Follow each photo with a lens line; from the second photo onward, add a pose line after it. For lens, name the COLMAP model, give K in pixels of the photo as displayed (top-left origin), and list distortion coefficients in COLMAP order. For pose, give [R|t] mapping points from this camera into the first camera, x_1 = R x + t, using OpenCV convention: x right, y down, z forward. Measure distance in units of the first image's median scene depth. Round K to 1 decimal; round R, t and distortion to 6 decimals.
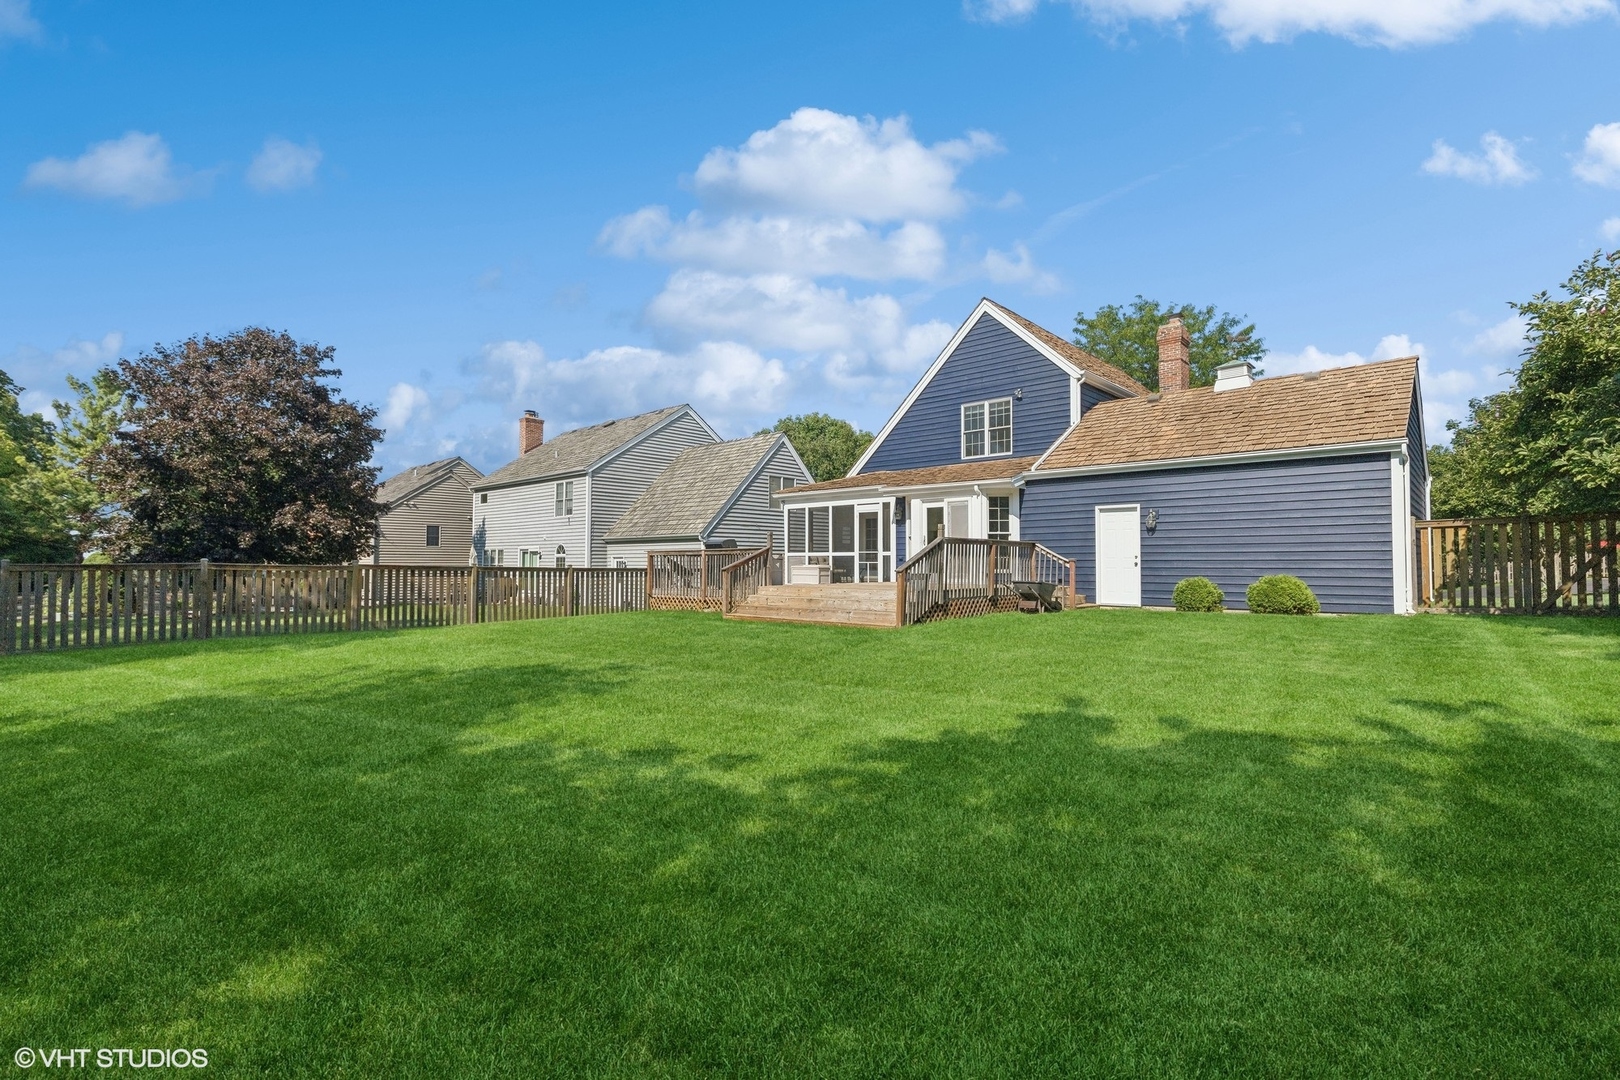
lens RADIAL K [[728.6, 0, 810.0], [0, 728.6, 540.0], [0, 0, 1]] dist [0.000472, -0.000136]
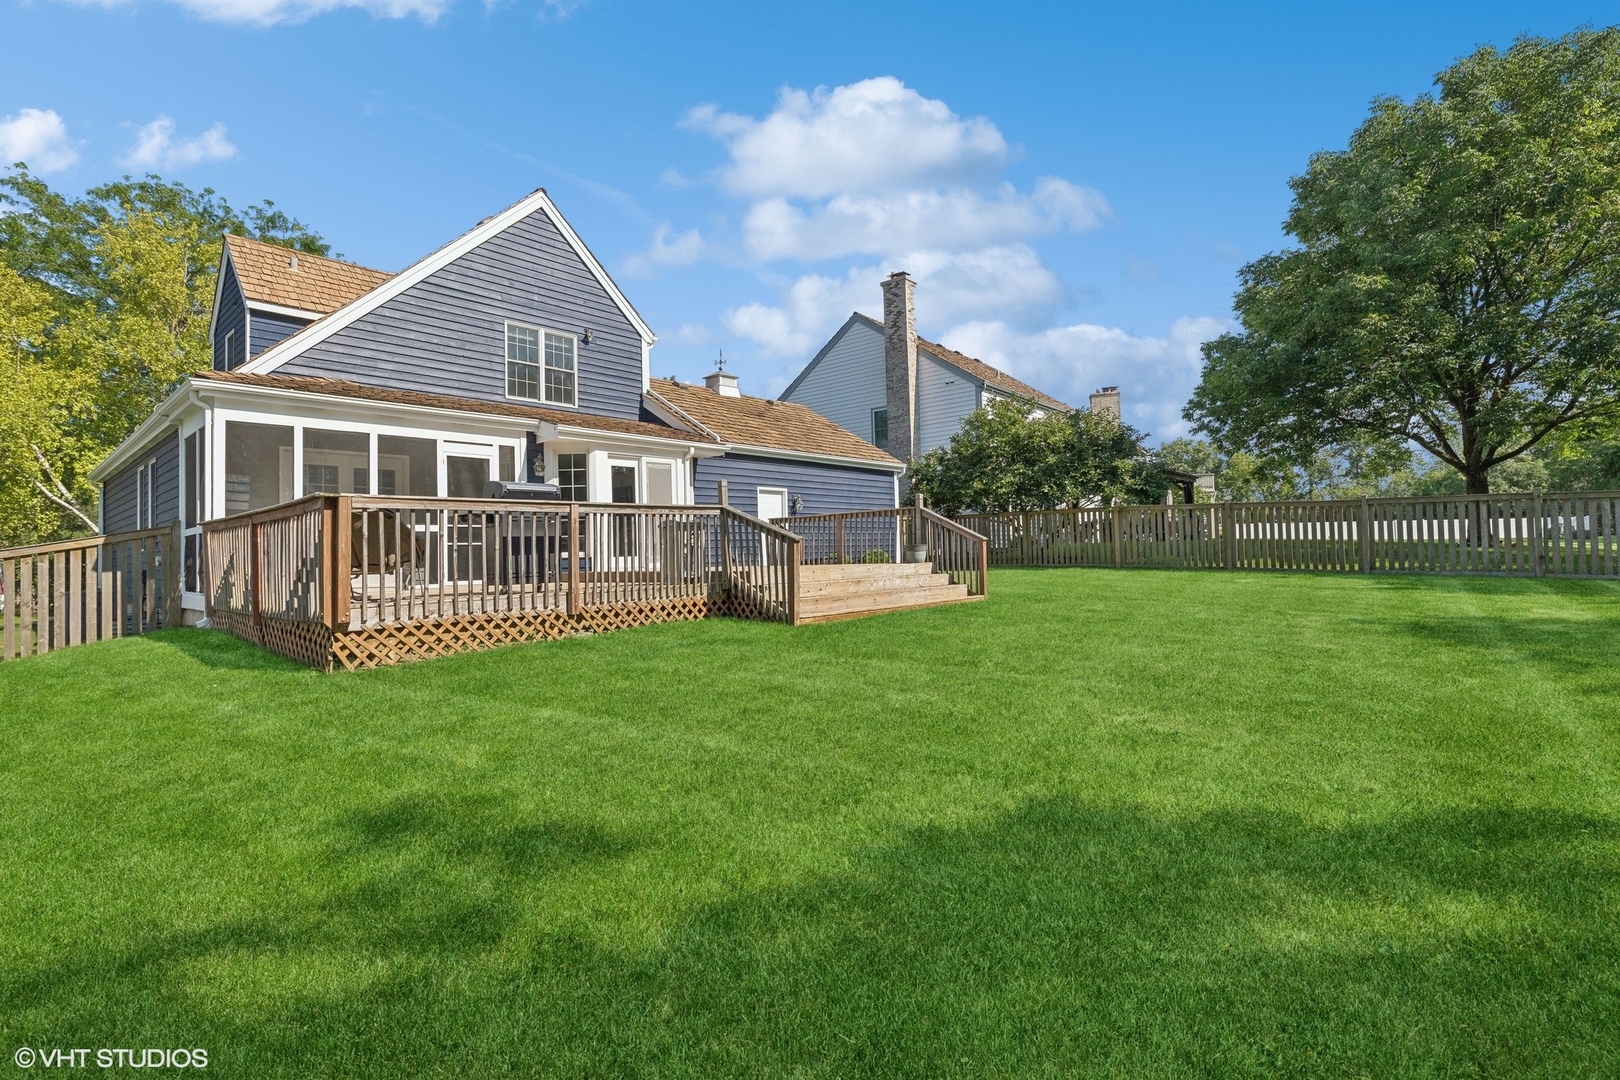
lens RADIAL K [[728.6, 0, 810.0], [0, 728.6, 540.0], [0, 0, 1]] dist [0.000472, -0.000136]
pose [[-0.002536, 0.016253, 0.999865, -0.508951], [-0.004465, 0.999858, -0.016265, 0.036280], [-0.999987, -0.004506, -0.002463, 0.748670]]
